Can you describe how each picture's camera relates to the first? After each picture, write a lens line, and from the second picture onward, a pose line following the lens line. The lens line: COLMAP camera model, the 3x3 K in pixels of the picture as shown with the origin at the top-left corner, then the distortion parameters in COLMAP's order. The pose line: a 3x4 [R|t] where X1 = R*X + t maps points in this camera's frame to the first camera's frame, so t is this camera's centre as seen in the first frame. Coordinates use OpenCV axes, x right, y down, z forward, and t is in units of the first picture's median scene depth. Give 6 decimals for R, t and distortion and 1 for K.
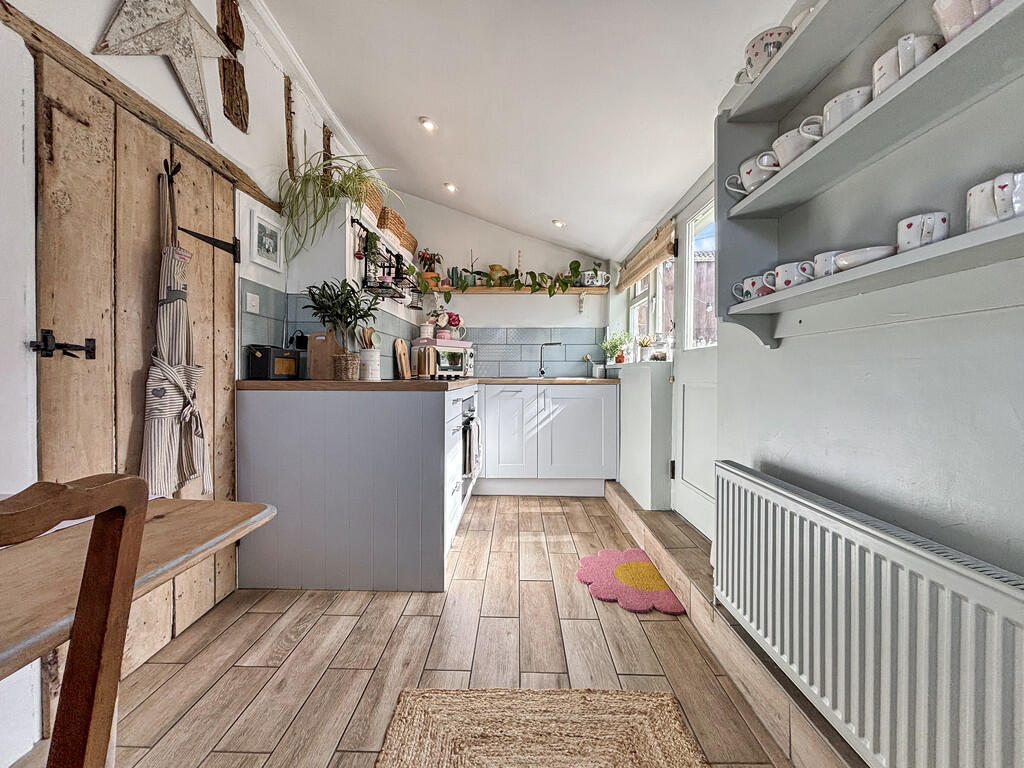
lens RADIAL K [[416.0, 0, 508.7], [0, 416.0, 375.1], [0, 0, 1]] dist [-0.000282, -0.000211]
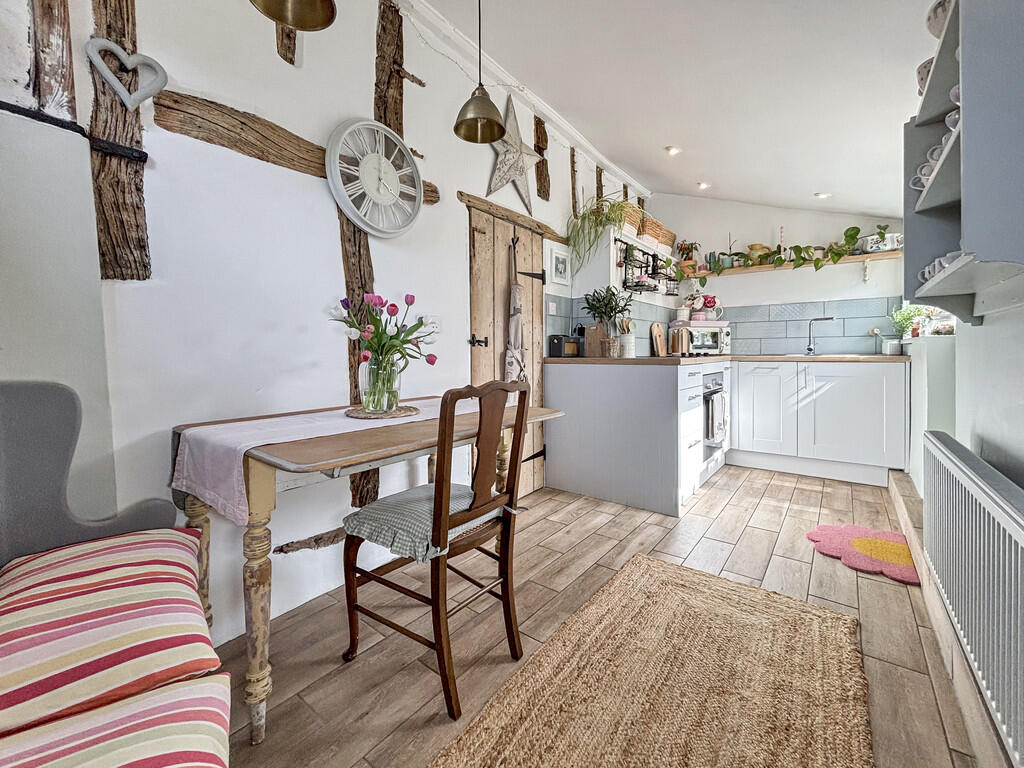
lens RADIAL K [[416.0, 0, 508.7], [0, 416.0, 375.1], [0, 0, 1]] dist [-0.000282, -0.000211]
pose [[0.797678, 0.023337, -0.602631, 0.189073], [0.008322, 0.998730, 0.049692, -0.000297], [0.603026, -0.044654, 0.796471, -0.334071]]
